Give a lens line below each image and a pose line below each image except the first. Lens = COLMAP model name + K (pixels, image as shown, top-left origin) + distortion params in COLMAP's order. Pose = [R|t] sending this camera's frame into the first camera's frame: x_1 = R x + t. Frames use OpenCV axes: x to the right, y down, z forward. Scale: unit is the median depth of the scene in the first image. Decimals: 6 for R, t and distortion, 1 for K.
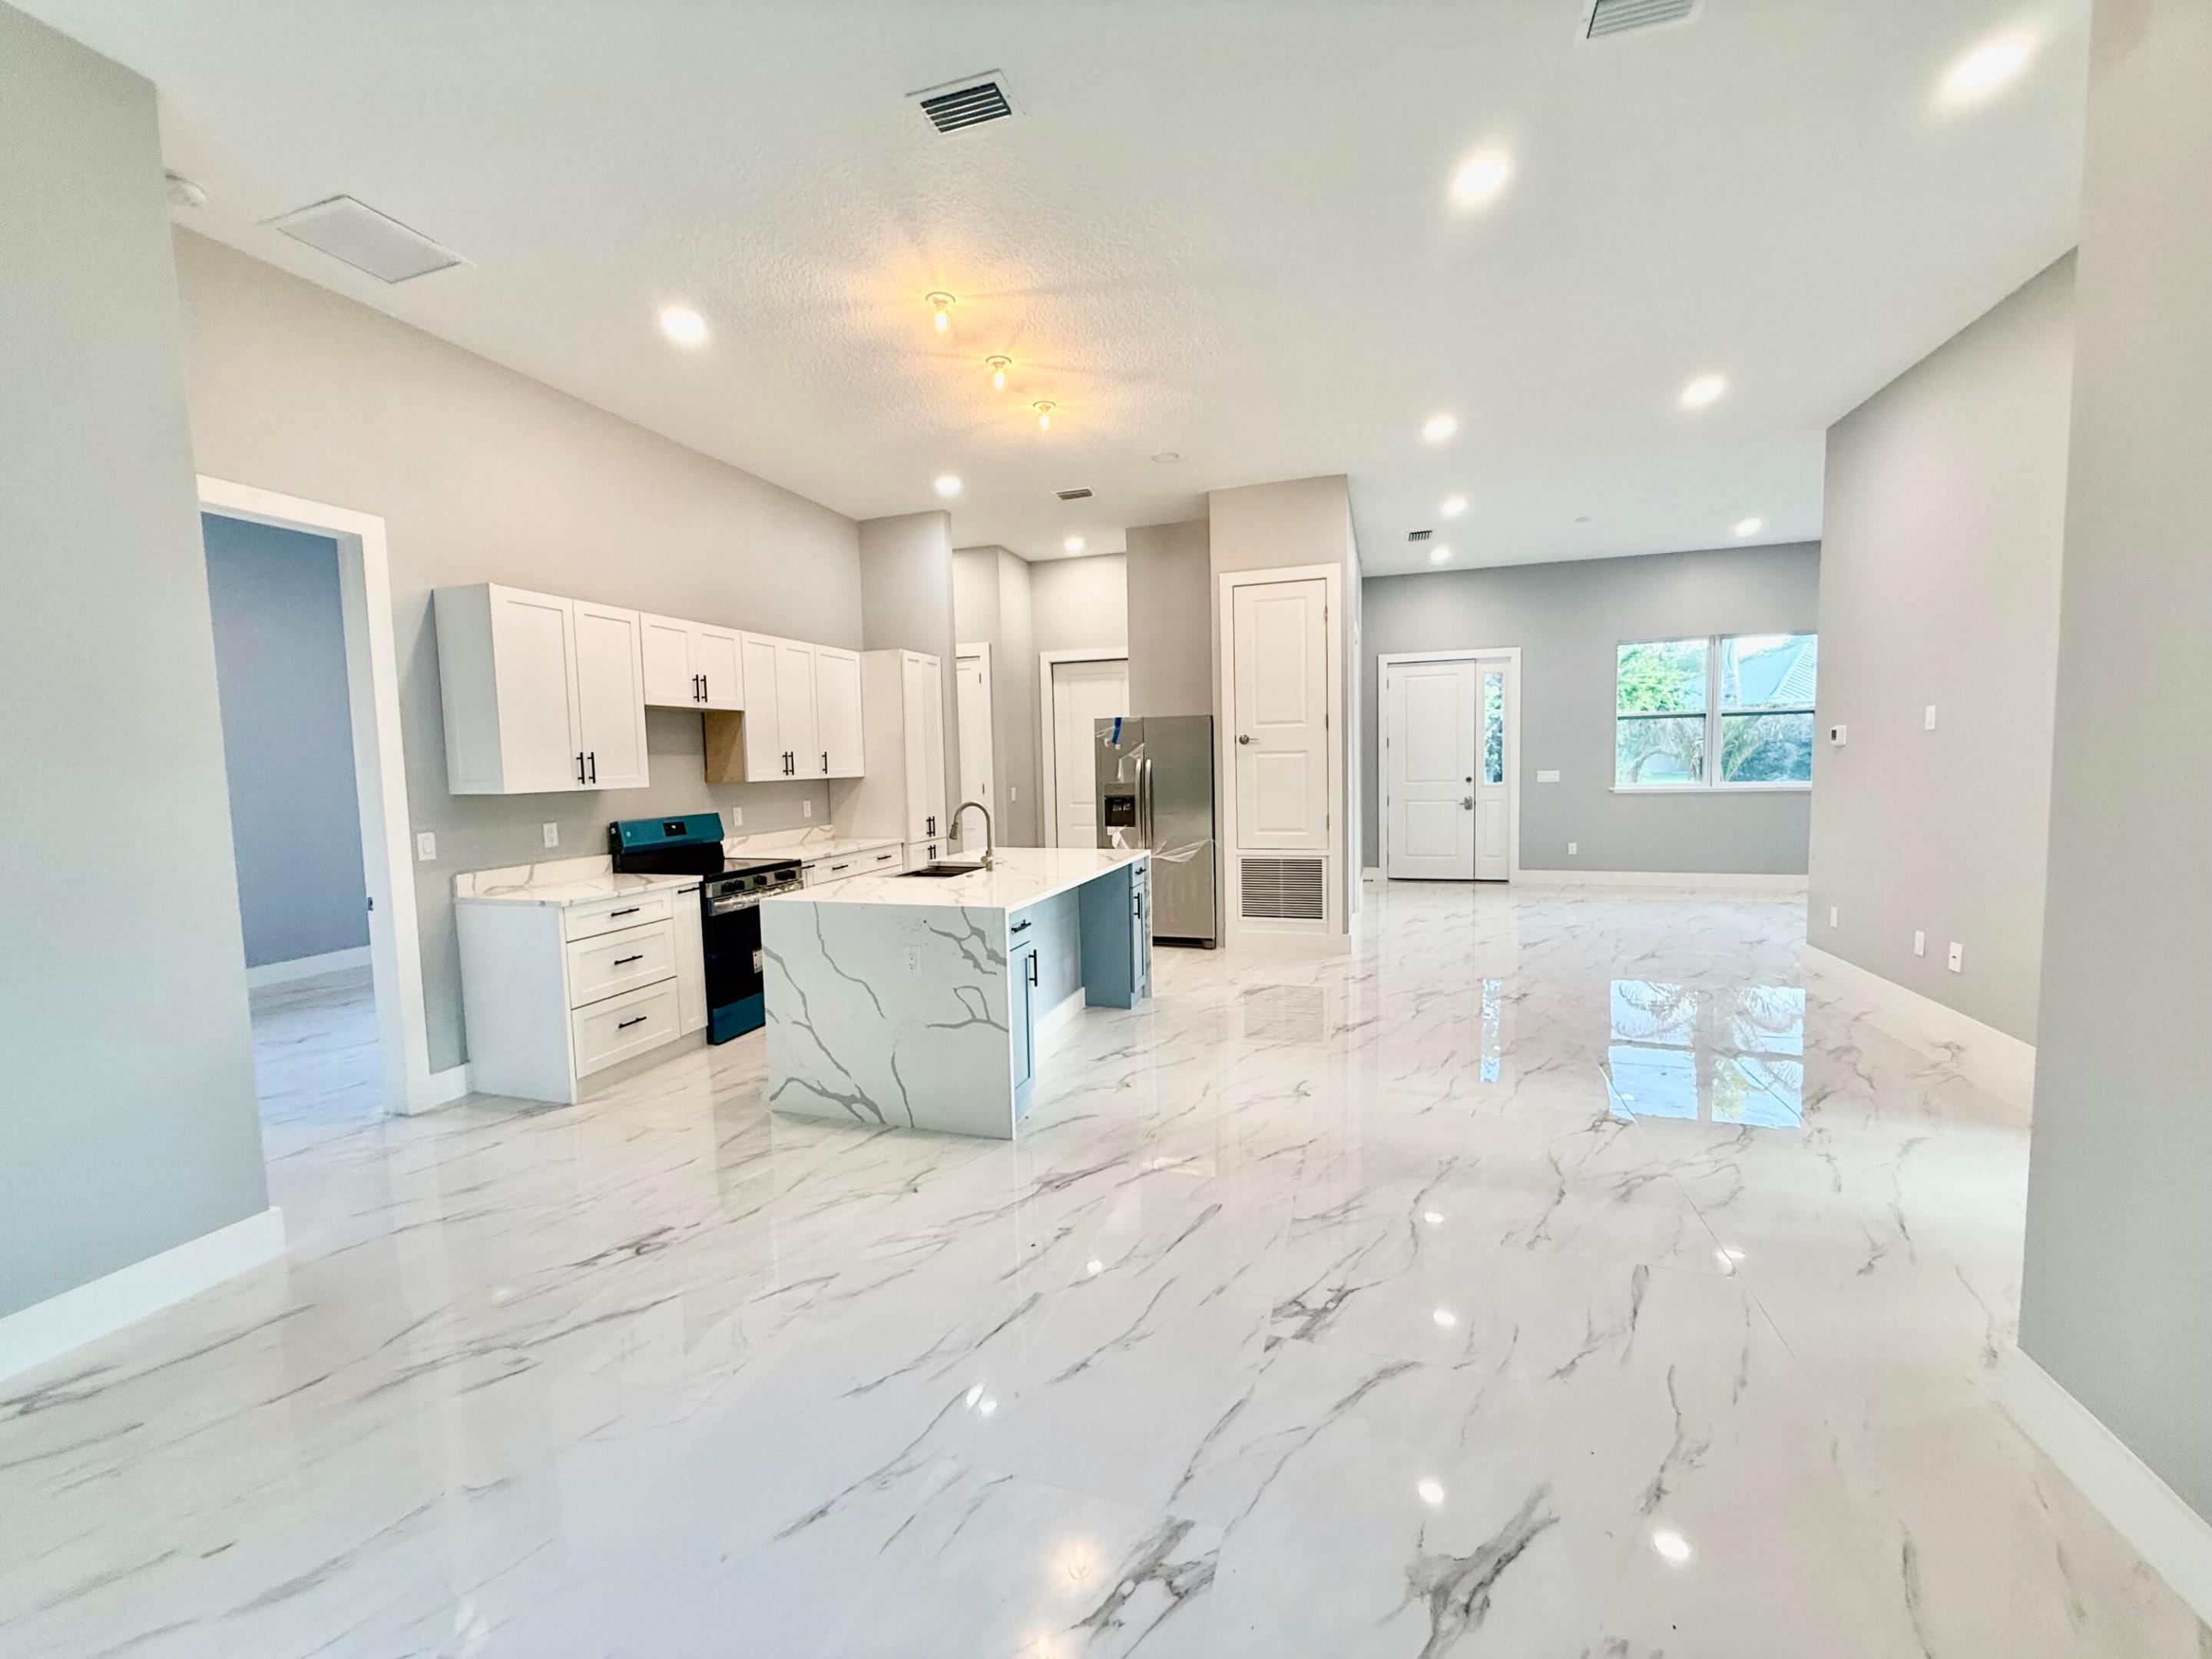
lens RADIAL K [[882.8, 0, 1096.3], [0, 882.8, 825.2], [0, 0, 1]] dist [0.001969, 0.000212]
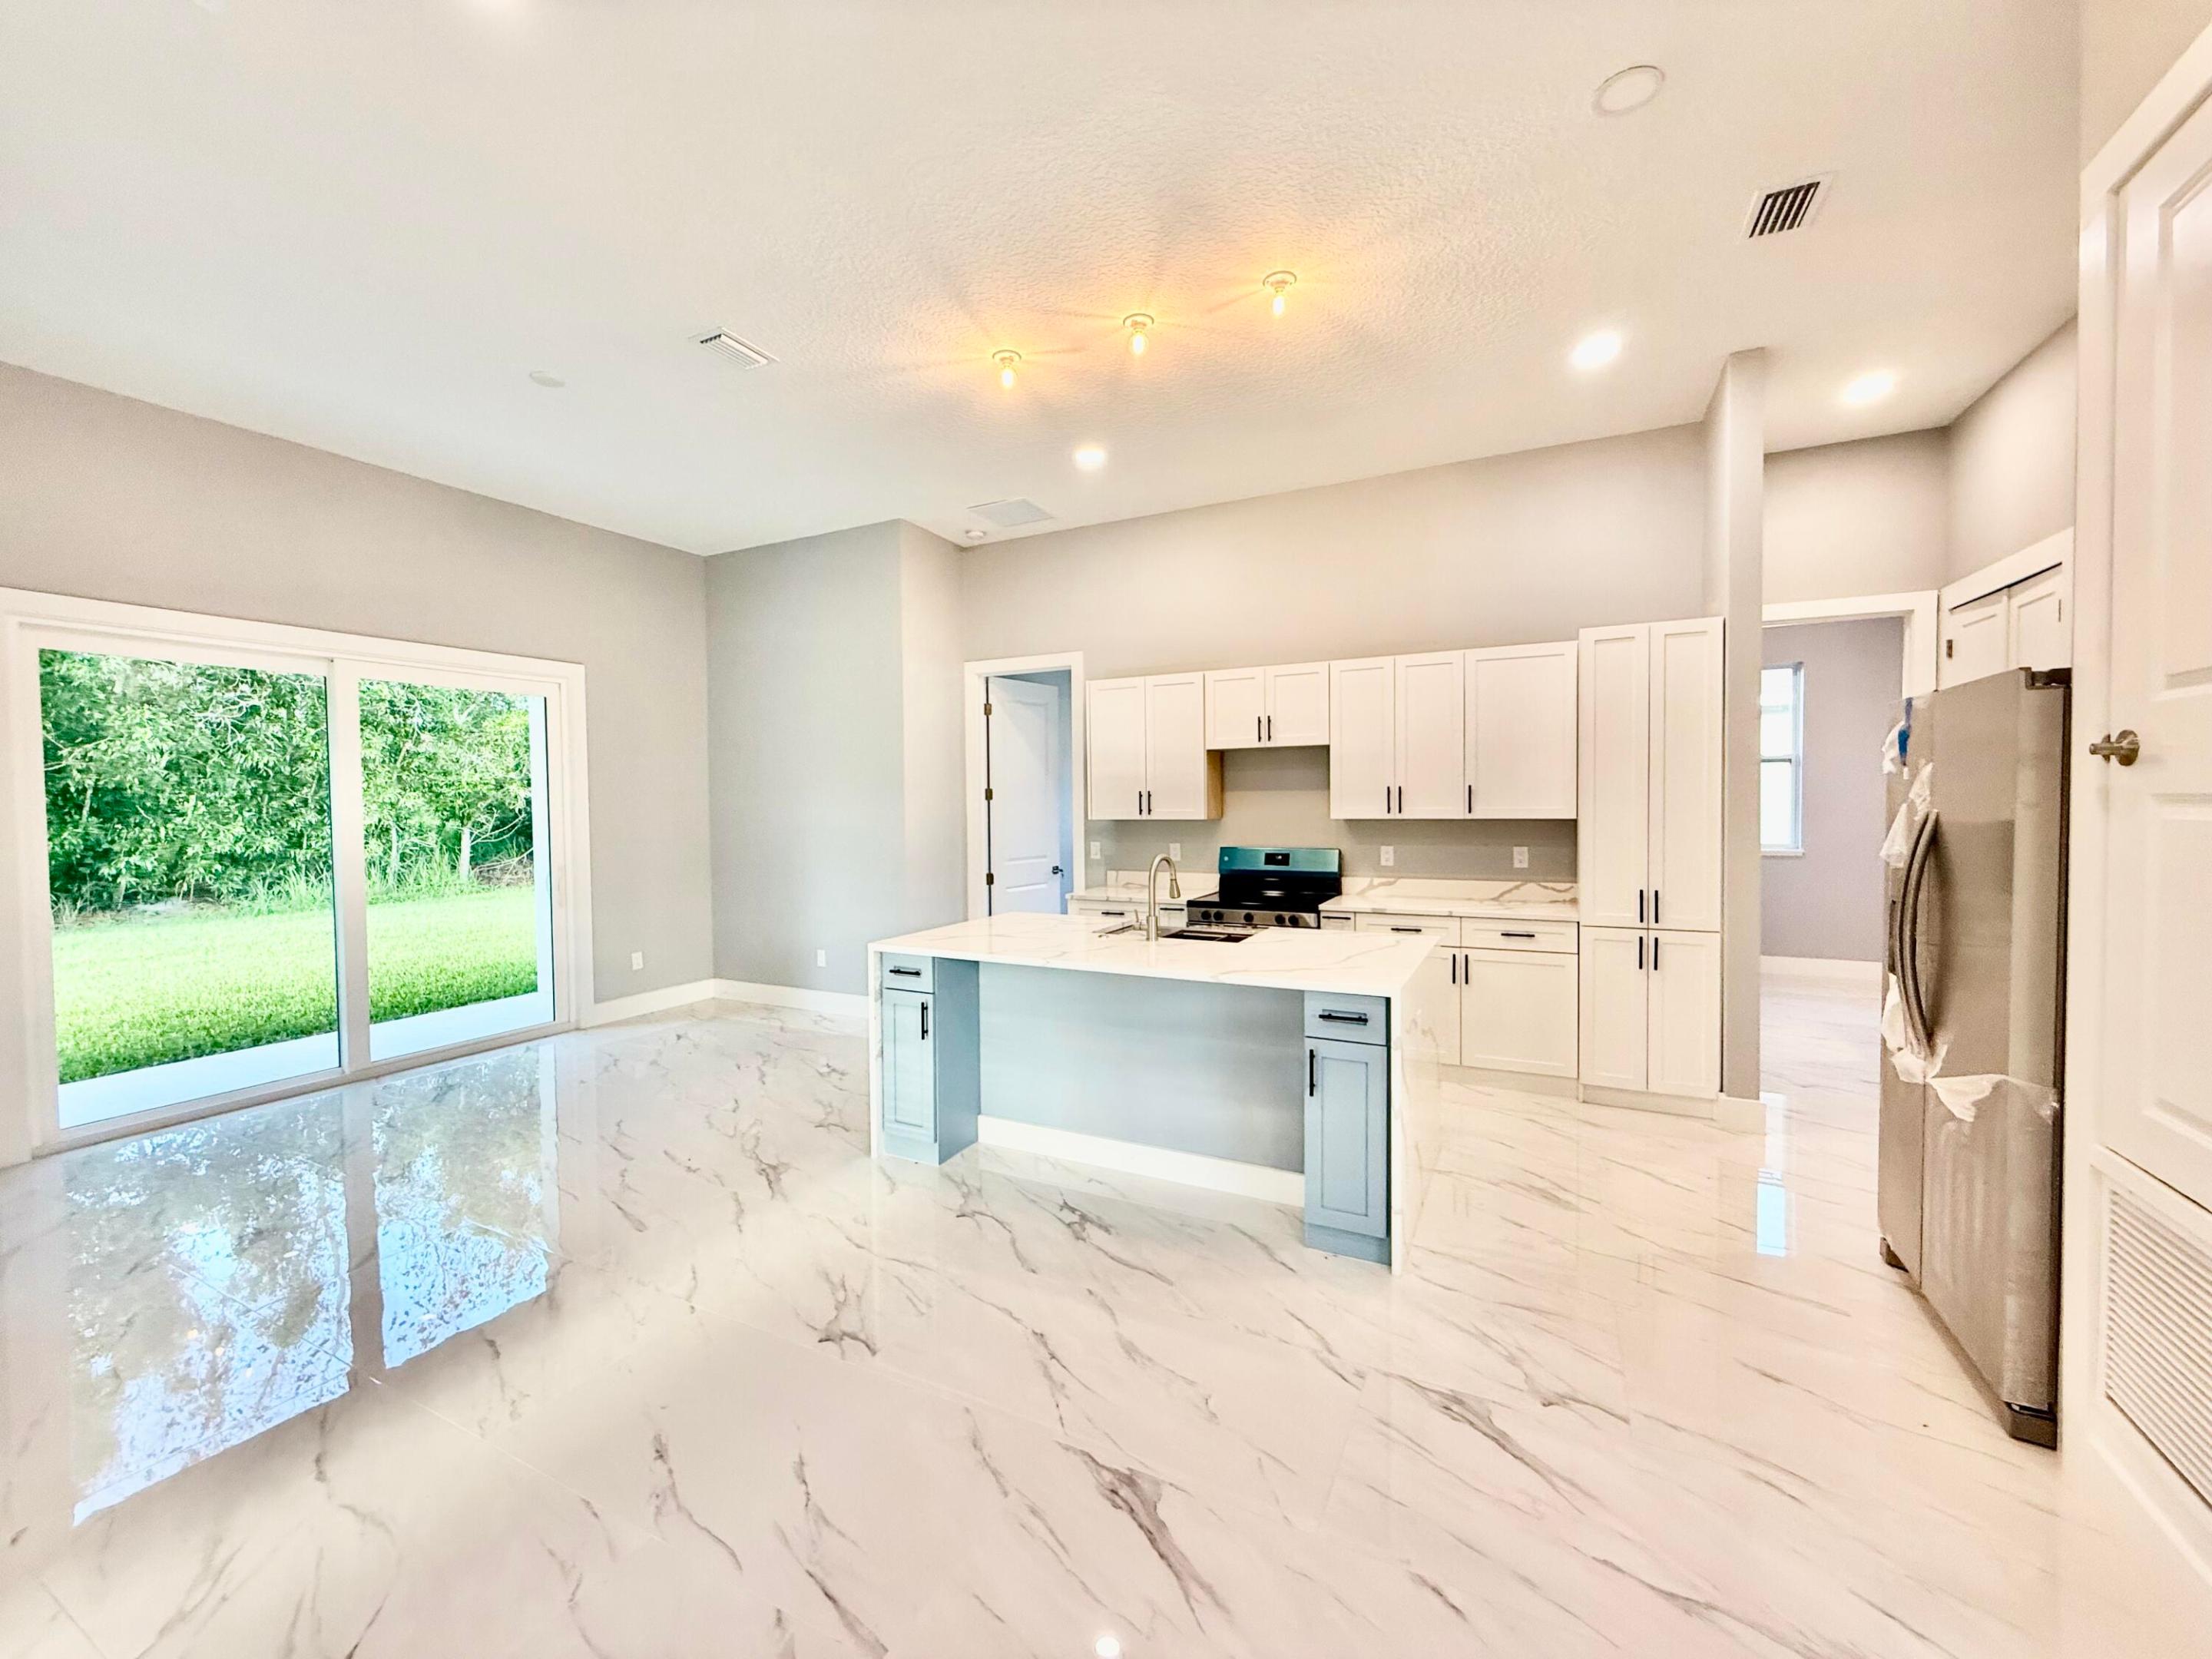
lens RADIAL K [[880.7, 0, 1099.6], [0, 880.7, 826.3], [0, 0, 1]] dist [-0.000373, 0.000186]
pose [[-0.149088, 0.055675, -0.987255, 0.684855], [-0.058745, 0.996152, 0.065048, -0.103793], [0.987077, 0.067694, -0.145244, 1.050478]]
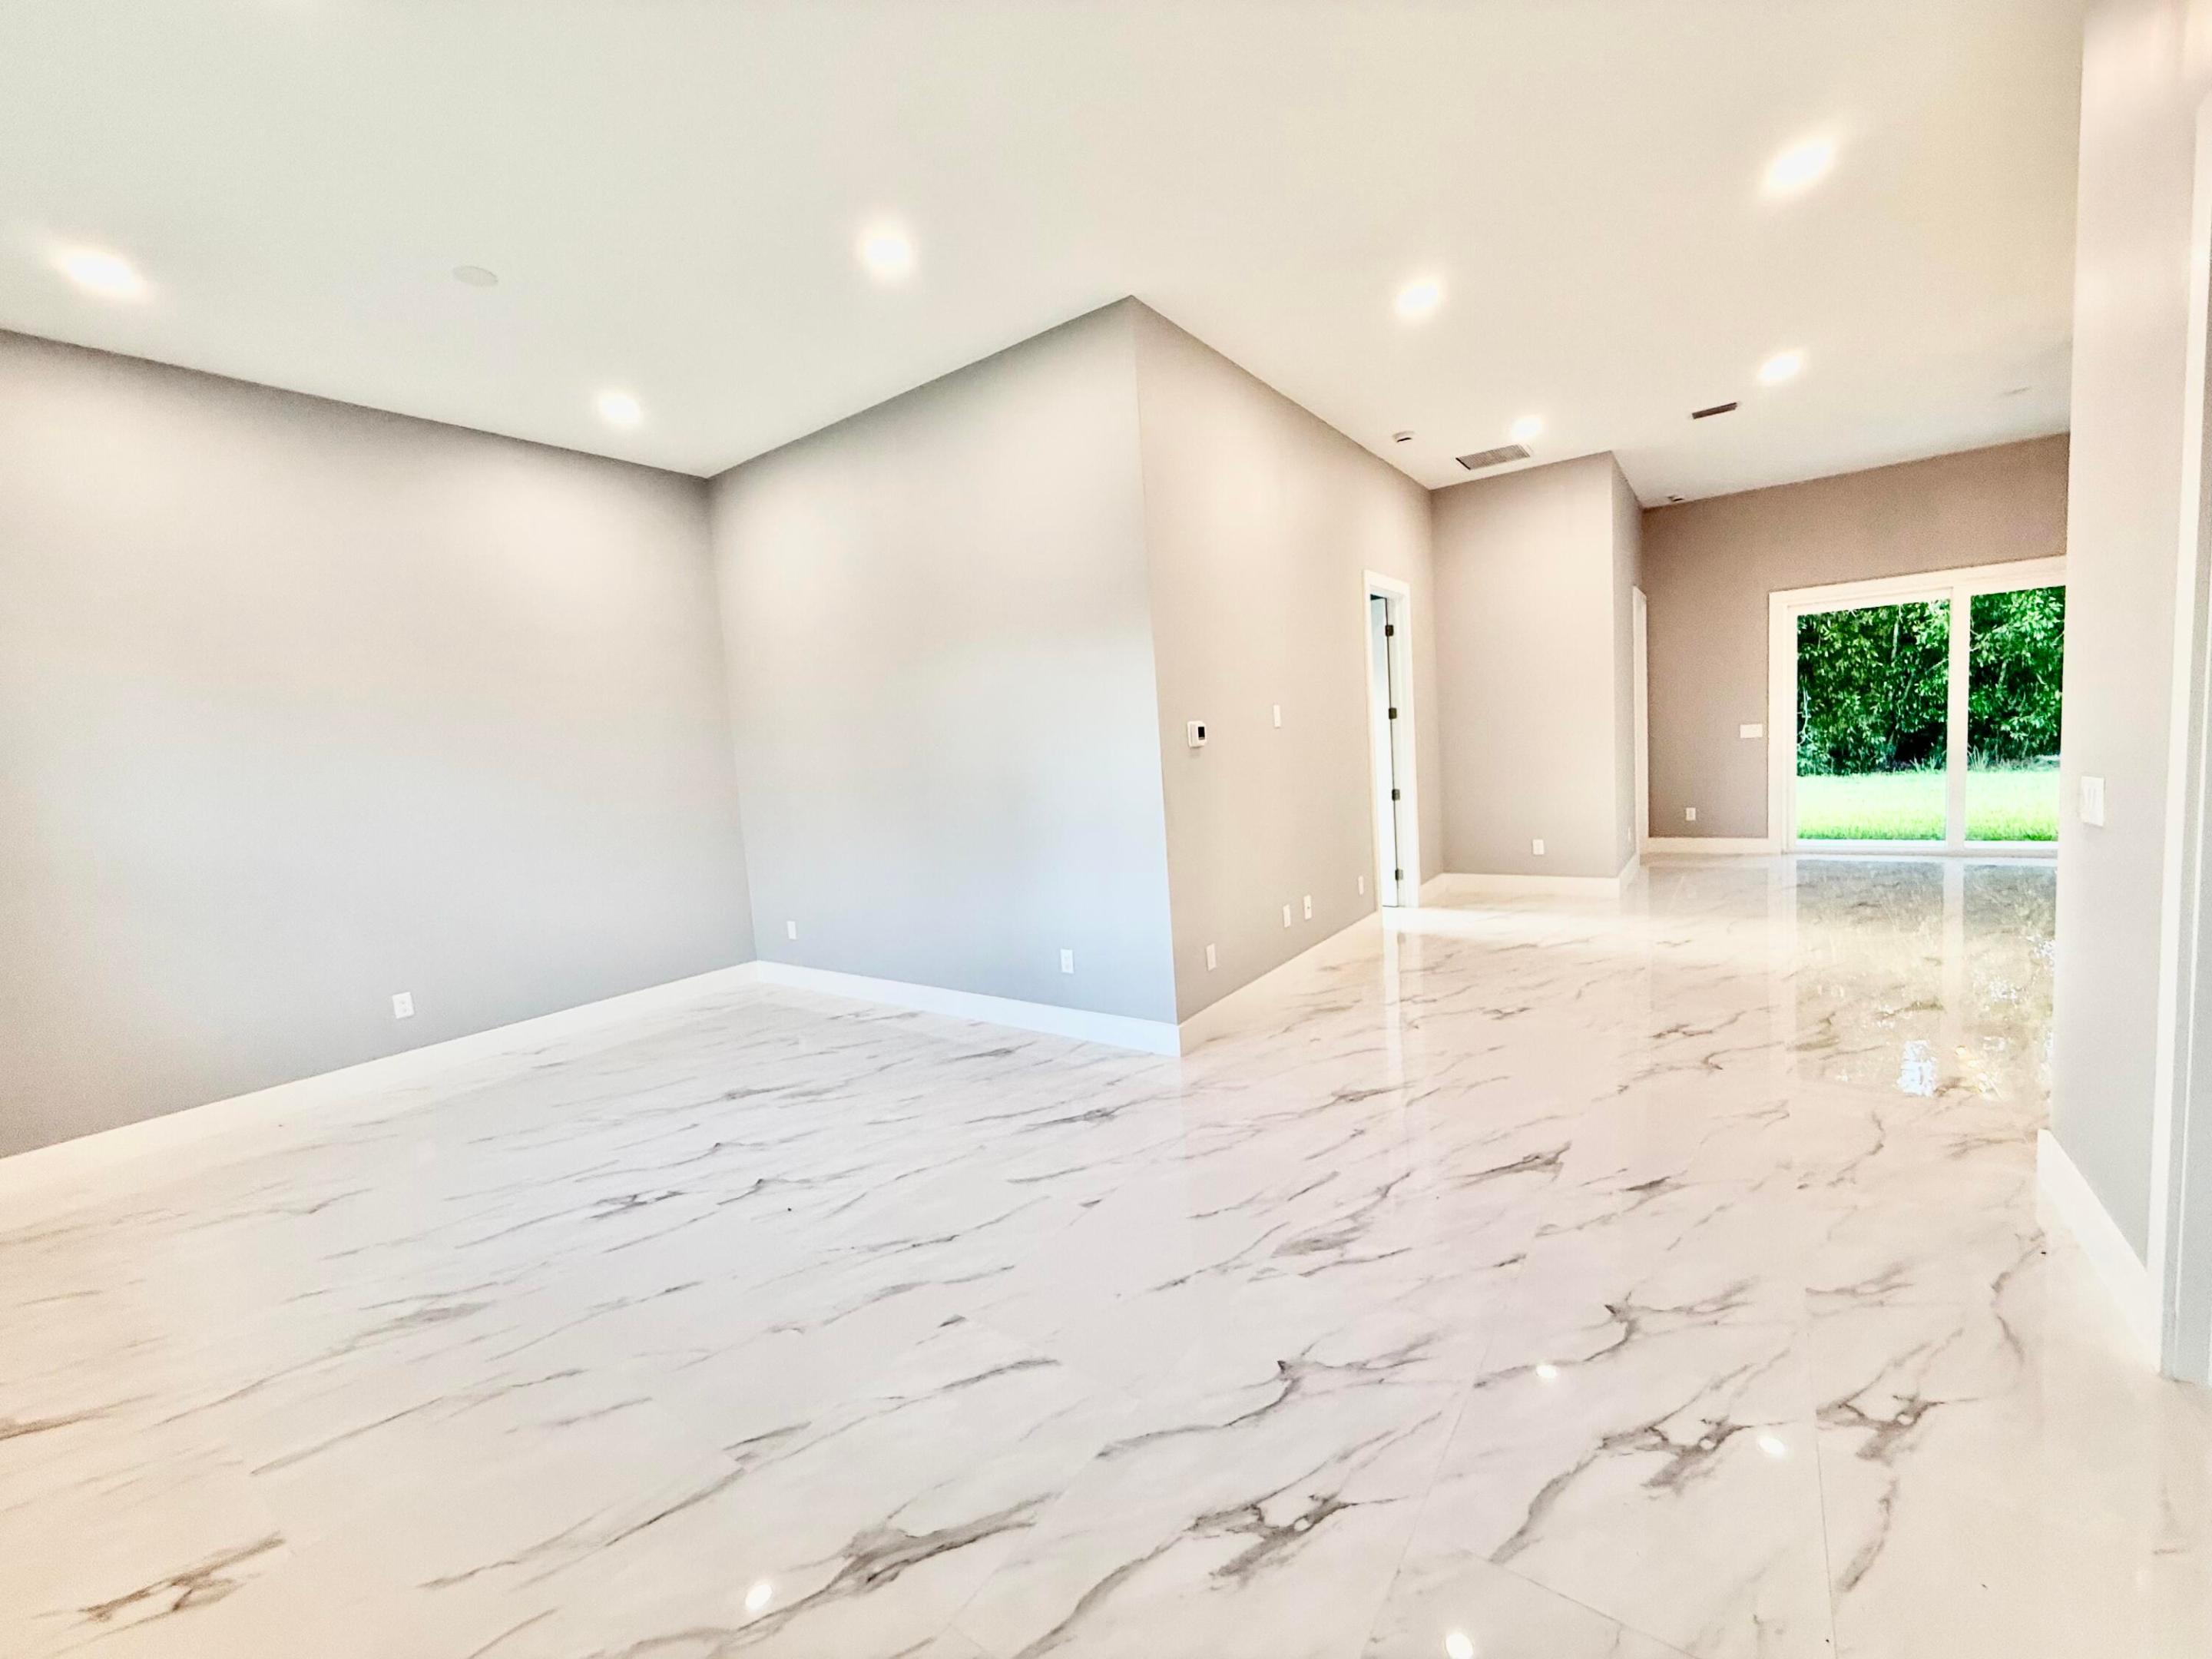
lens RADIAL K [[883.9, 0, 1096.6], [0, 883.9, 826.8], [0, 0, 1]] dist [0.001591, 0.000305]
pose [[-0.946383, 0.060242, 0.317381, 0.791103], [0.114359, 0.981314, 0.154739, -0.178480], [-0.302129, 0.182738, -0.935588, 2.090648]]
